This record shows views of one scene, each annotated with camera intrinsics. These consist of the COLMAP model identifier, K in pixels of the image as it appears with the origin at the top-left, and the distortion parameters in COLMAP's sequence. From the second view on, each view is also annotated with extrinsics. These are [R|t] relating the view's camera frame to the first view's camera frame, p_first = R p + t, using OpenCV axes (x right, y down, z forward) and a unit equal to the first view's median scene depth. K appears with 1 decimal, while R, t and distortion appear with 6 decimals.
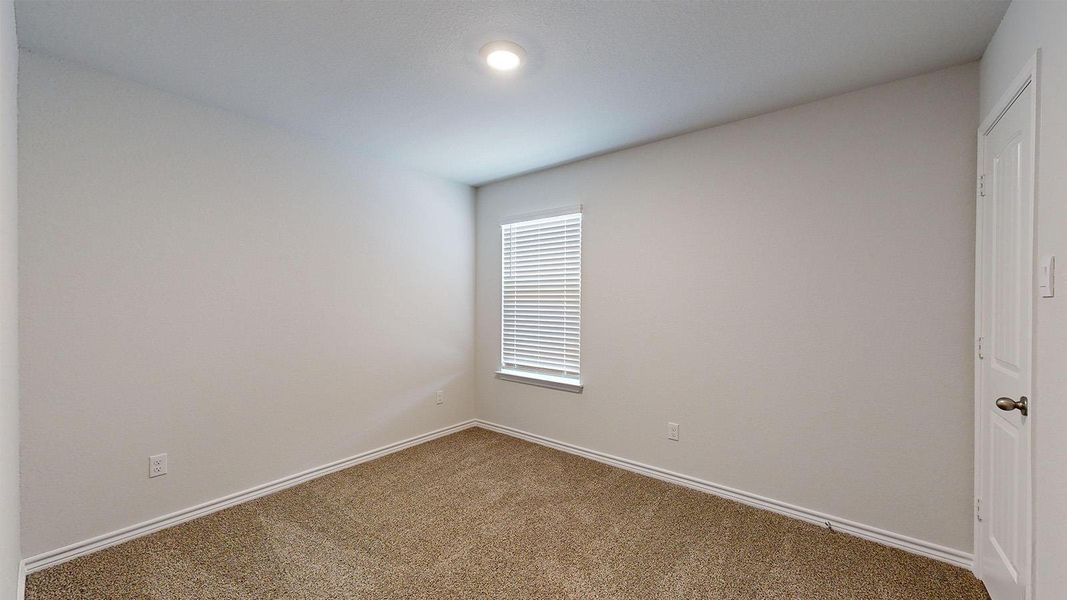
lens RADIAL K [[462.1, 0, 533.5], [0, 462.1, 300.0], [0, 0, 1]] dist [0.001999, 0.000500]
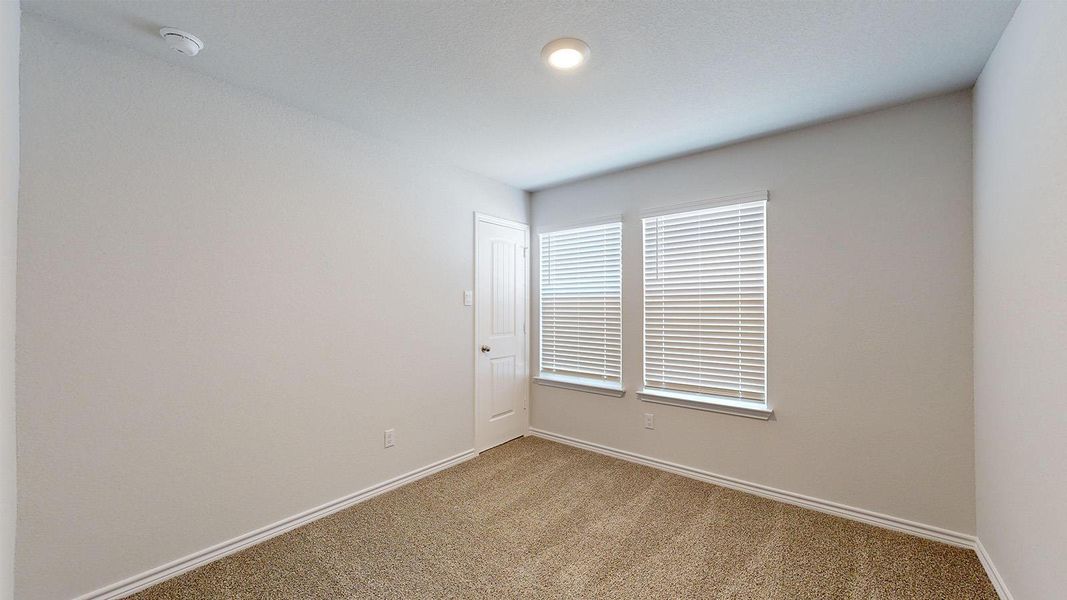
lens RADIAL K [[392.2, 0, 536.4], [0, 392.2, 302.0], [0, 0, 1]] dist [0.001284, -0.000133]
pose [[0.996915, -0.003665, 0.078409, -0.177546], [0.004596, 0.999921, -0.011701, -0.000488], [-0.078360, 0.012026, 0.996853, 0.165960]]
